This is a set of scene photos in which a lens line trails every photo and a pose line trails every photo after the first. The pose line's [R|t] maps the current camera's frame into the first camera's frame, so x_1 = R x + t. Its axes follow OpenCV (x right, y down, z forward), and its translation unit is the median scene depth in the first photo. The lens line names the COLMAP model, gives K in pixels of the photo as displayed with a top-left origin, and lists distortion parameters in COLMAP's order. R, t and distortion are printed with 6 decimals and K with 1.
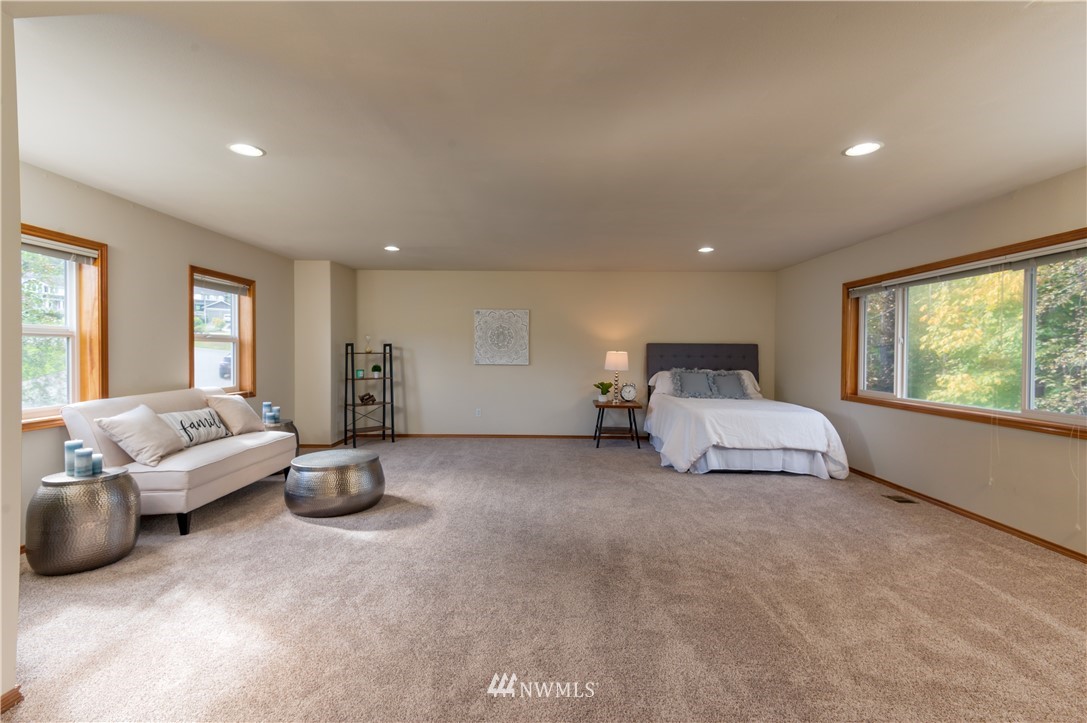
lens RADIAL K [[483.3, 0, 537.3], [0, 483.3, 357.4], [0, 0, 1]] dist [0.020607, -0.000371]
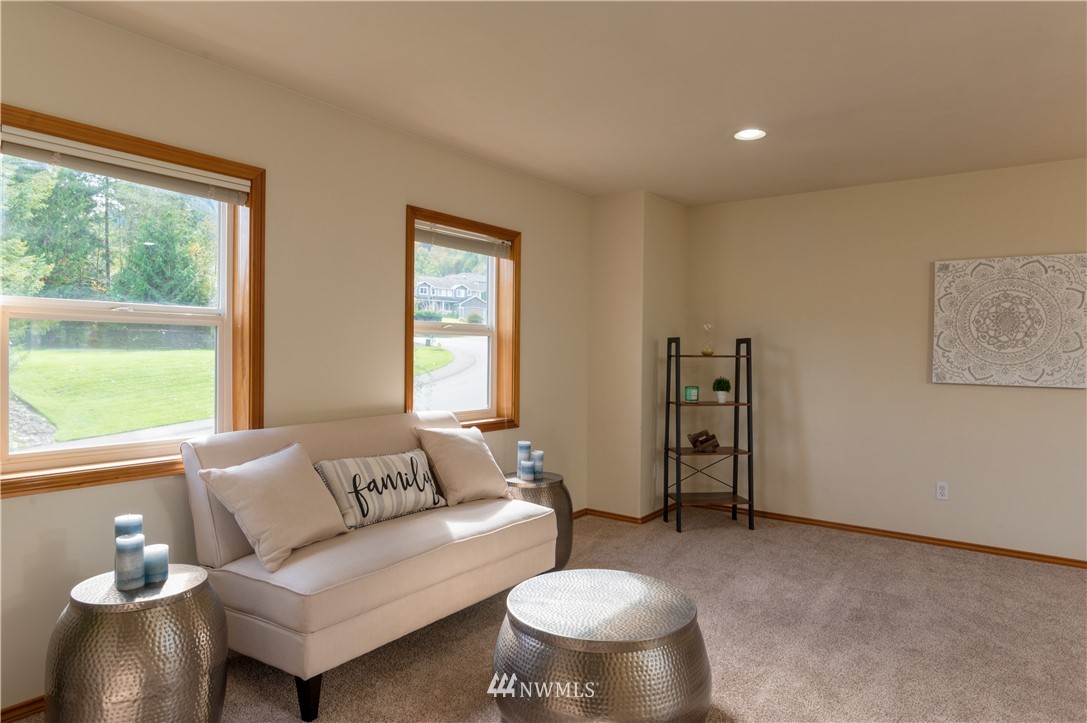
lens RADIAL K [[678.4, 0, 539.2], [0, 678.4, 359.9], [0, 0, 1]] dist [0.001405, -0.000028]
pose [[0.817088, 0.013177, -0.576362, -0.087270], [-0.014744, 0.999889, 0.001957, -0.004021], [0.576324, 0.006899, 0.817192, 0.358276]]
